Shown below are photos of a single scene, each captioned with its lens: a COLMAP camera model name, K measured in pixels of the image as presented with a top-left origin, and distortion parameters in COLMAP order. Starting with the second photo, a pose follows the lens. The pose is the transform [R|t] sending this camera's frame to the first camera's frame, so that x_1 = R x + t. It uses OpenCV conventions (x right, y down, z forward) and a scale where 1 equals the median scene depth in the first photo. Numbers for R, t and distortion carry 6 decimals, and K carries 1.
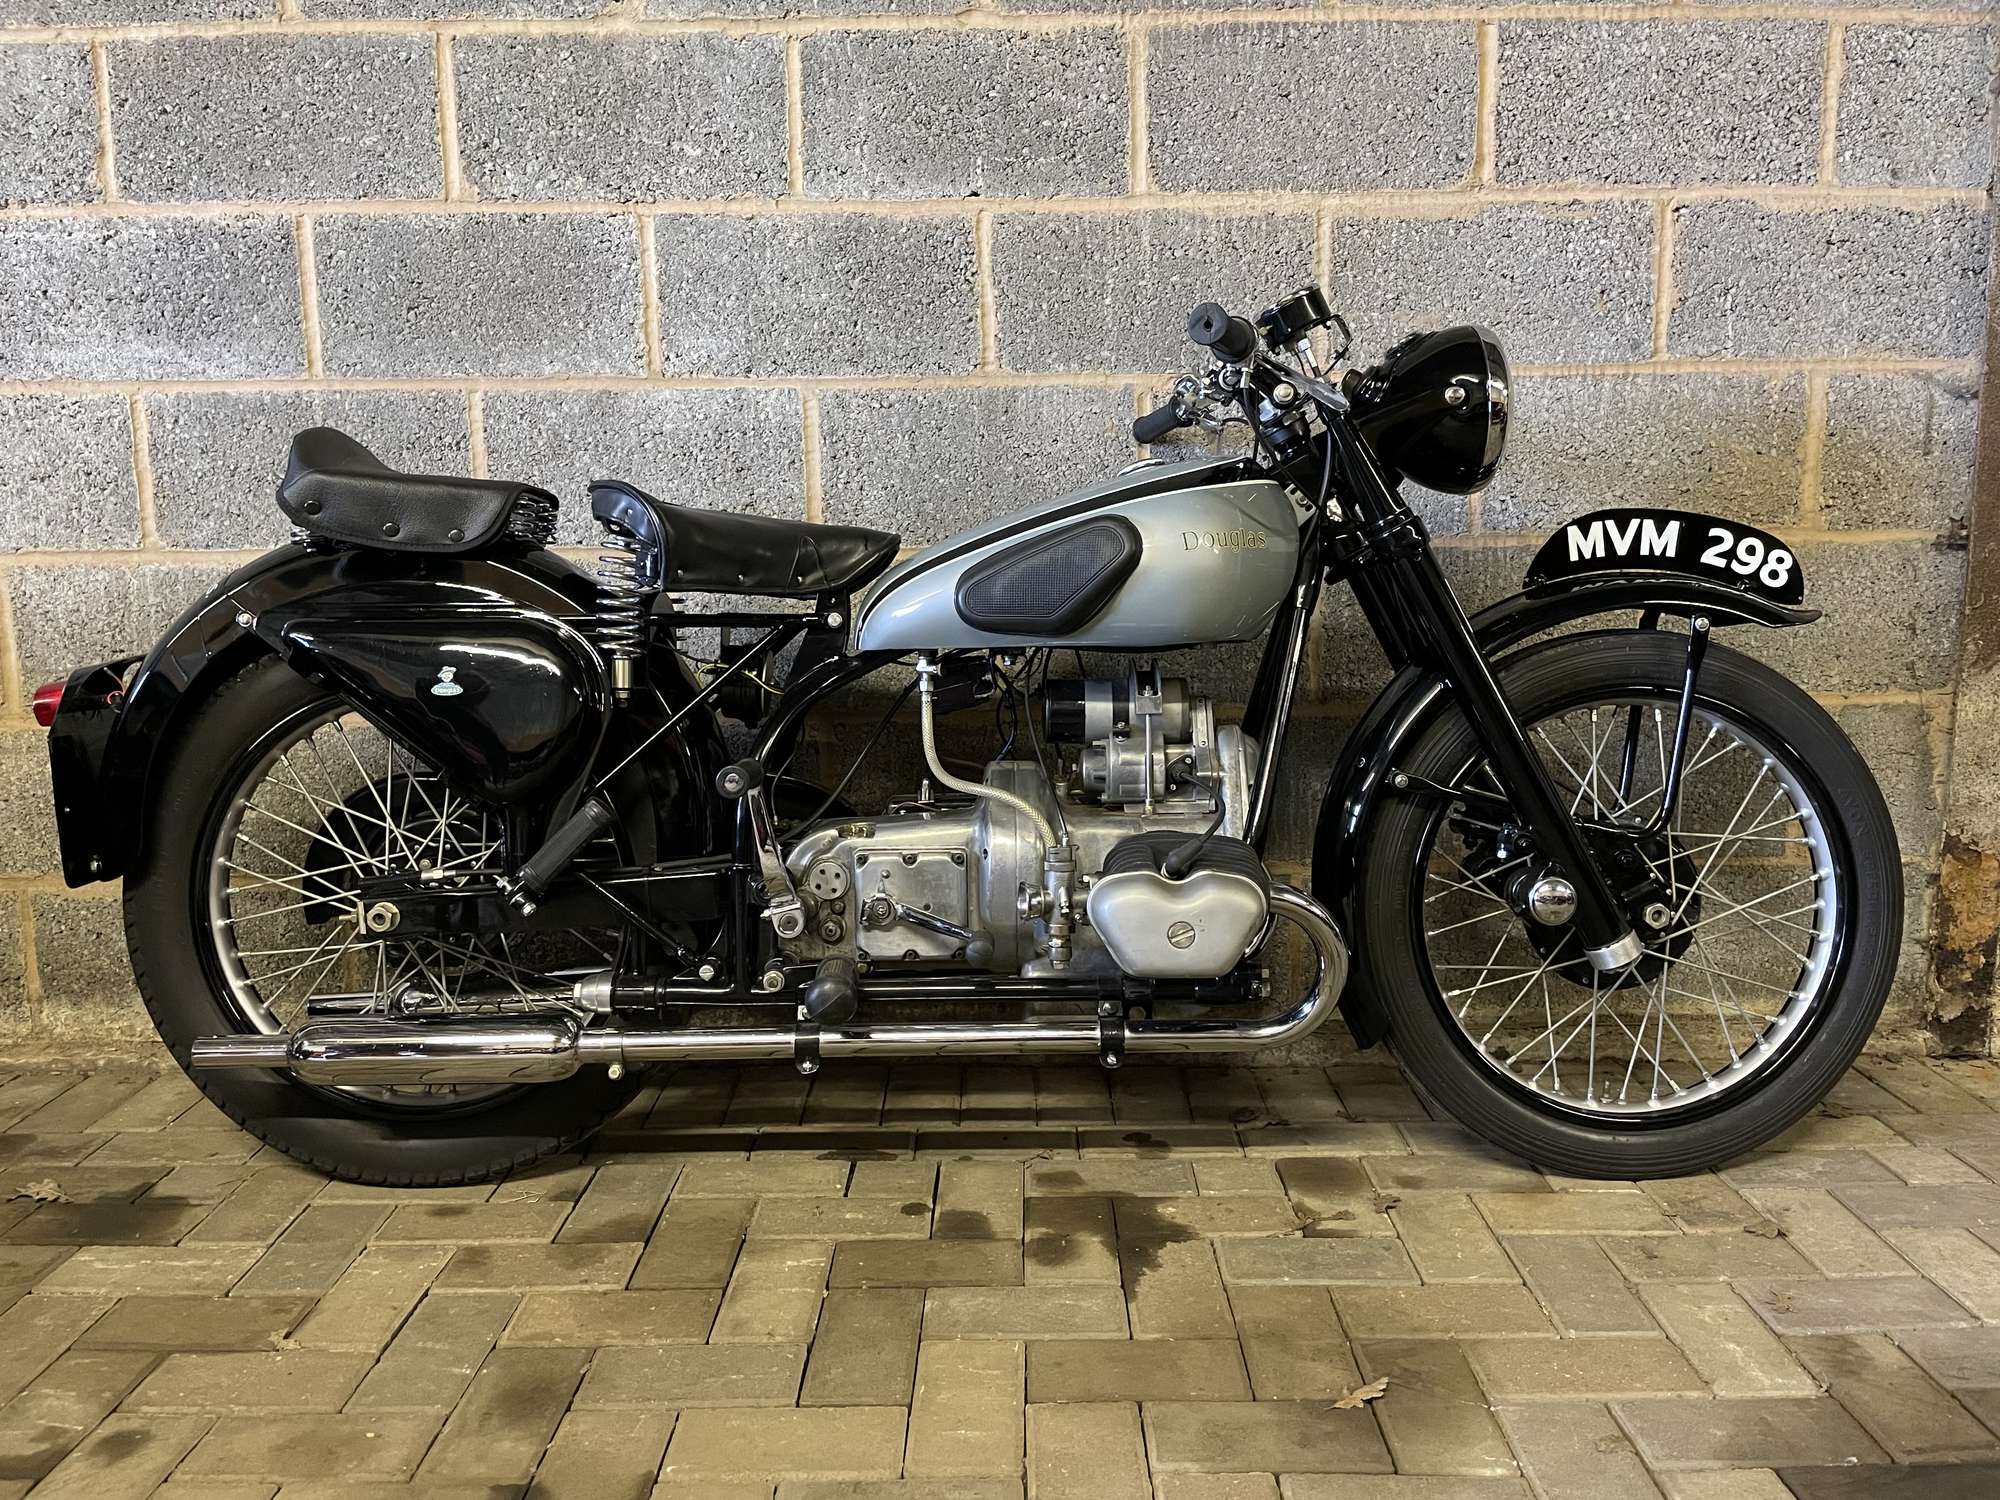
lens RADIAL K [[1547.2, 0, 1000.0], [0, 1547.2, 750.0], [0, 0, 1]] dist [0.078182, -0.121007]
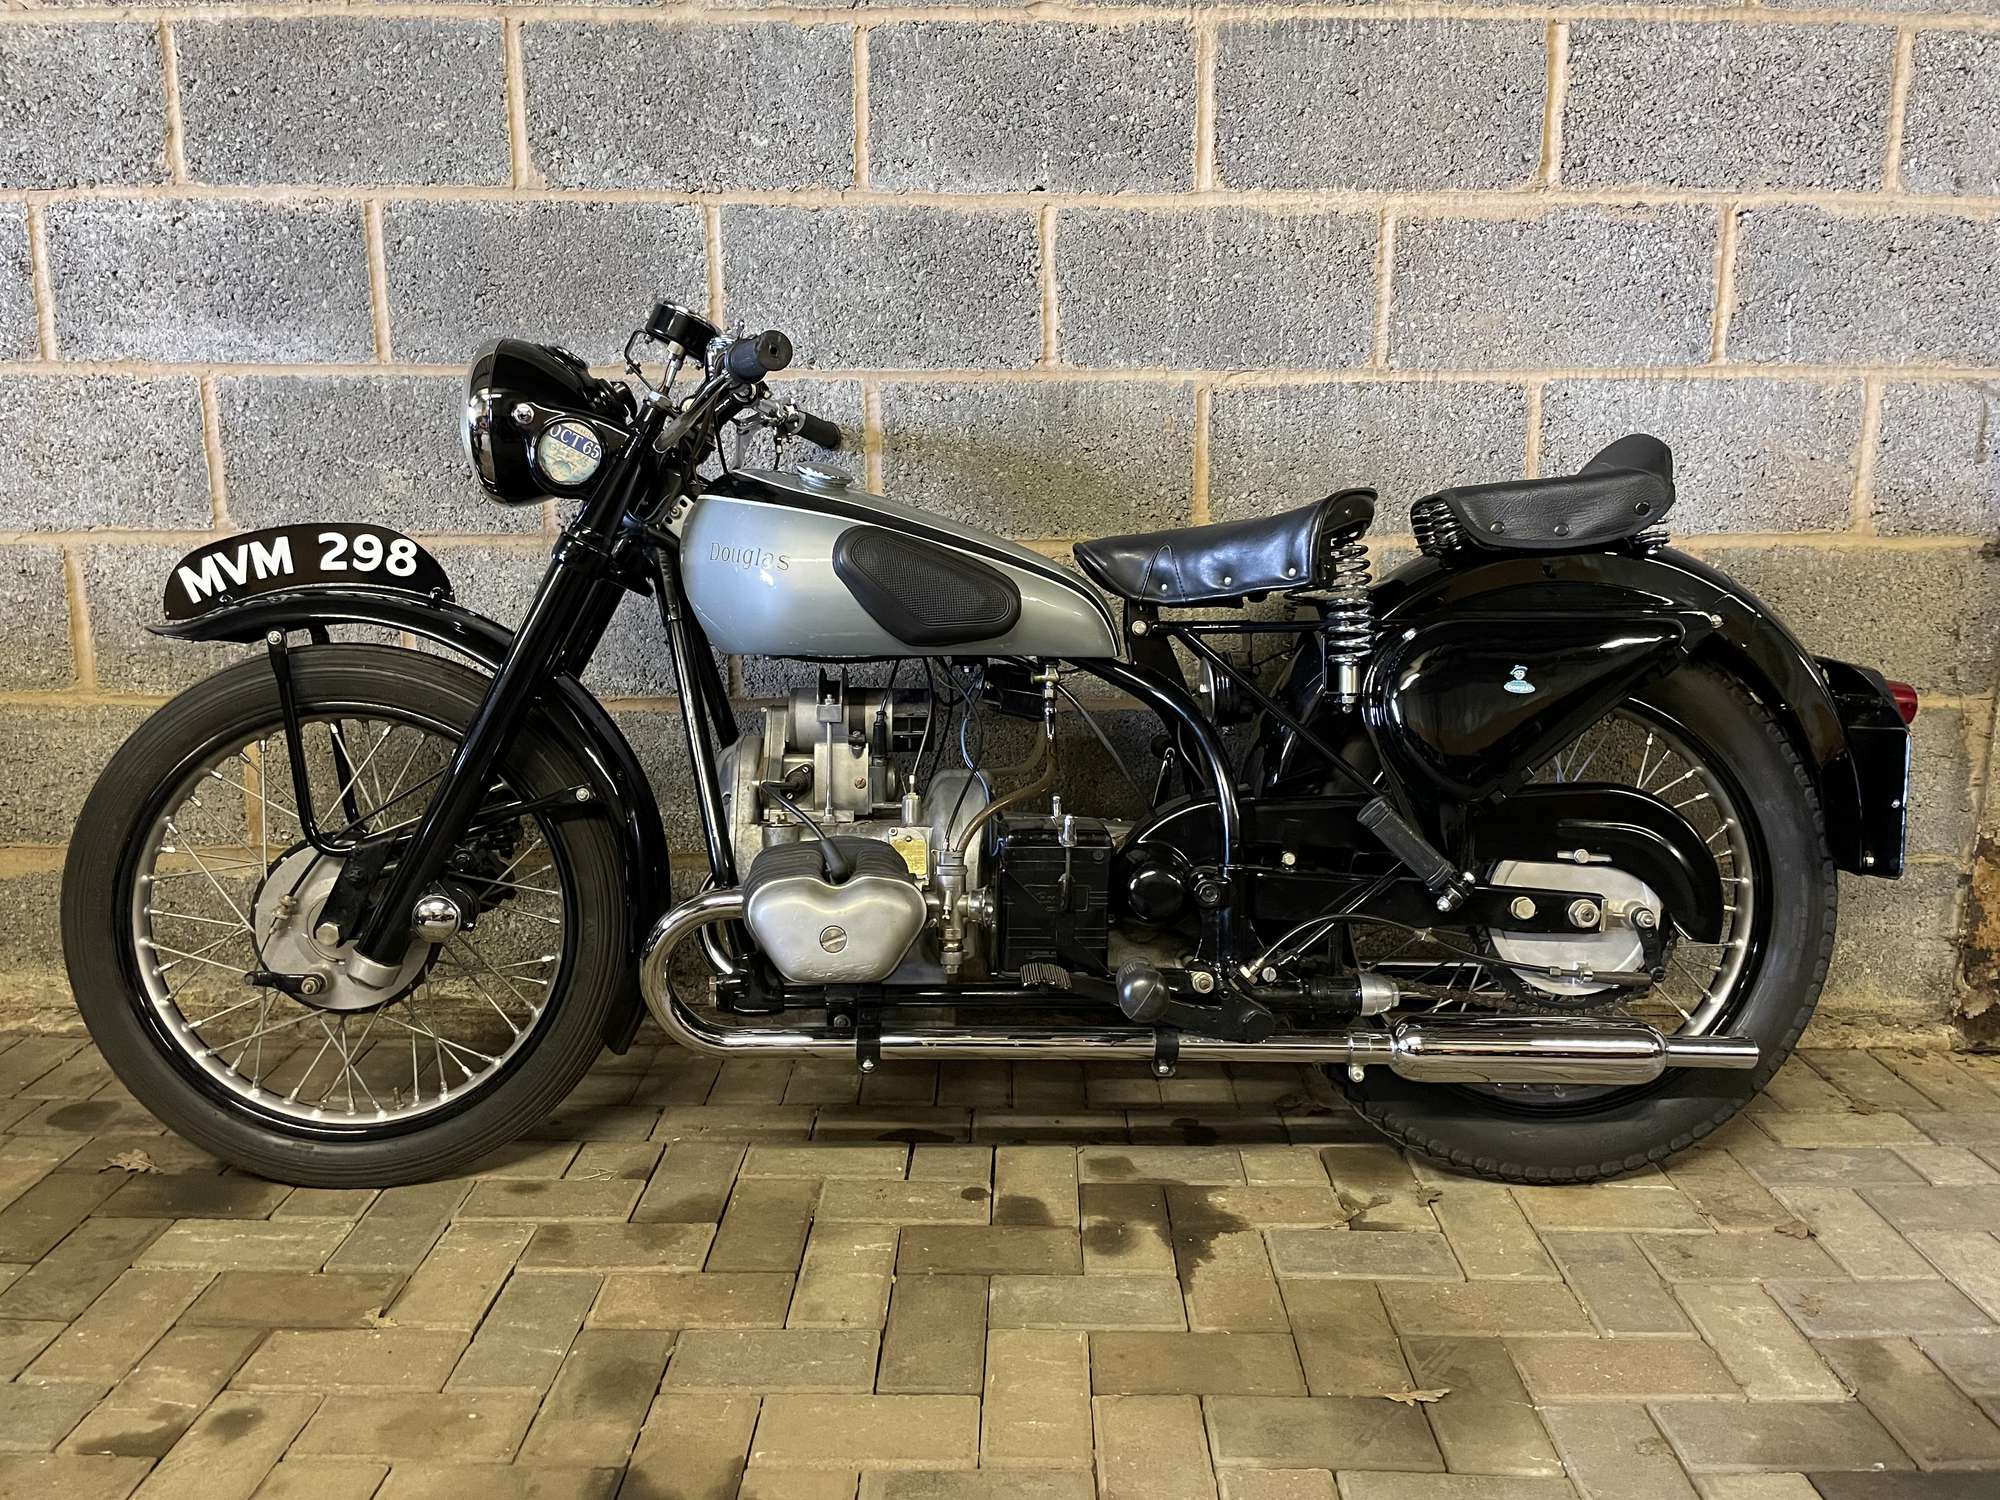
lens RADIAL K [[1547.2, 0, 1000.0], [0, 1547.2, 750.0], [0, 0, 1]] dist [0.078182, -0.121007]
pose [[0.999874, 0.015338, -0.003990, -0.032895], [-0.015124, 0.998674, 0.049214, -0.045594], [0.004740, -0.049147, 0.998780, -0.020264]]
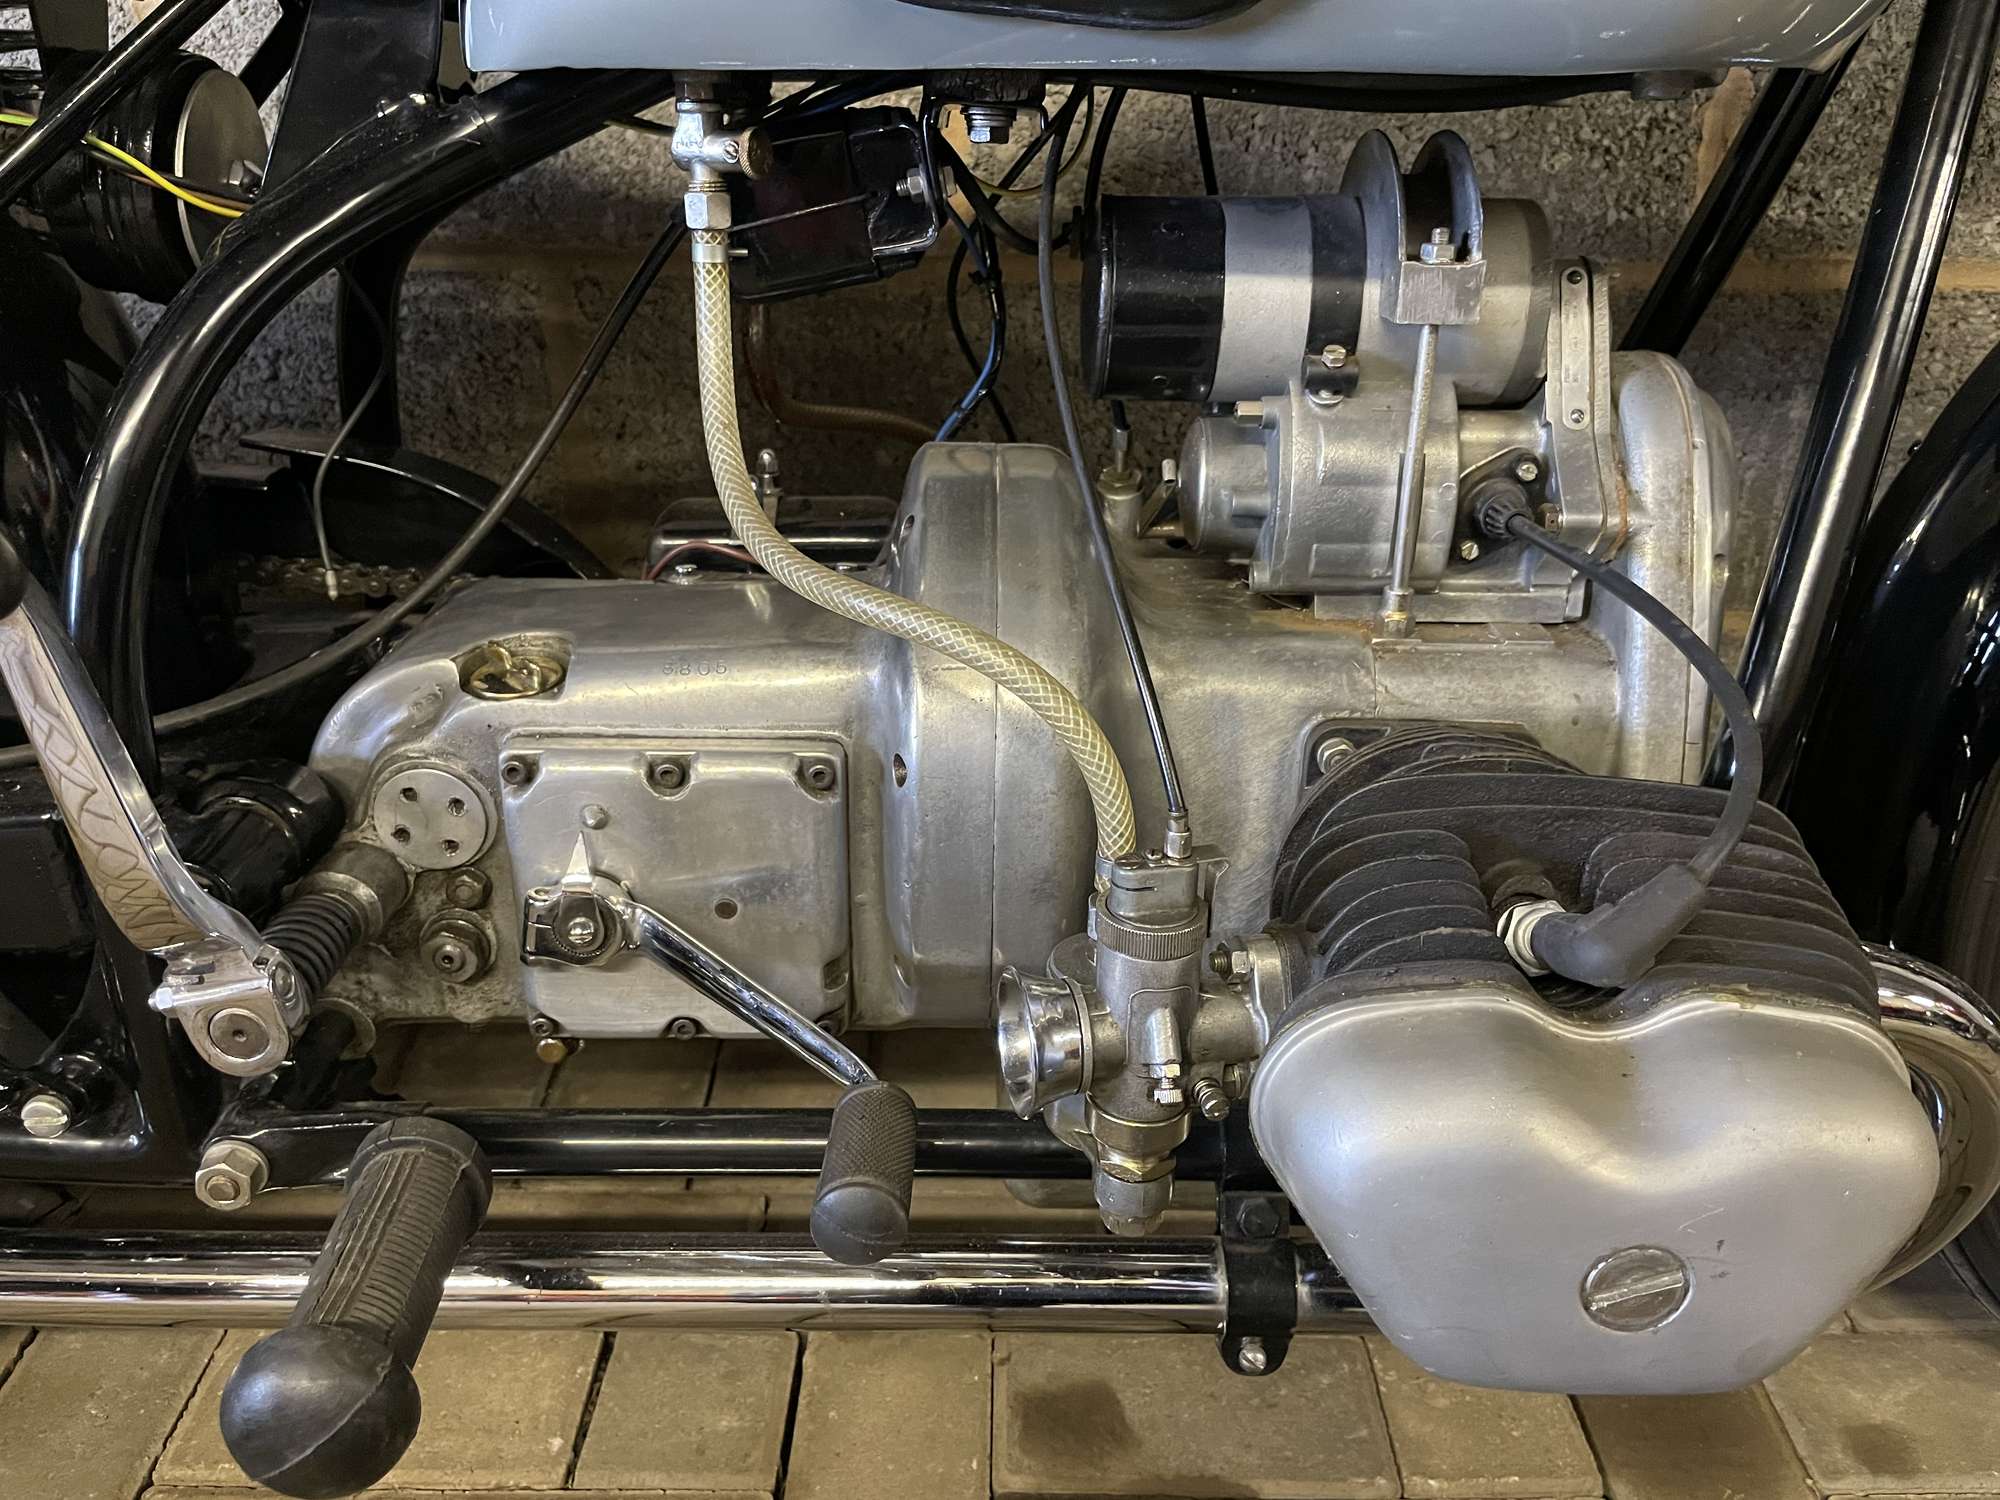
lens RADIAL K [[1547.2, 0, 1000.0], [0, 1547.2, 750.0], [0, 0, 1]] dist [0.078182, -0.121007]
pose [[0.999553, 0.019774, 0.022417, 0.003450], [-0.025770, 0.950037, 0.311073, -0.031470], [-0.015146, -0.311511, 0.950122, 0.571848]]
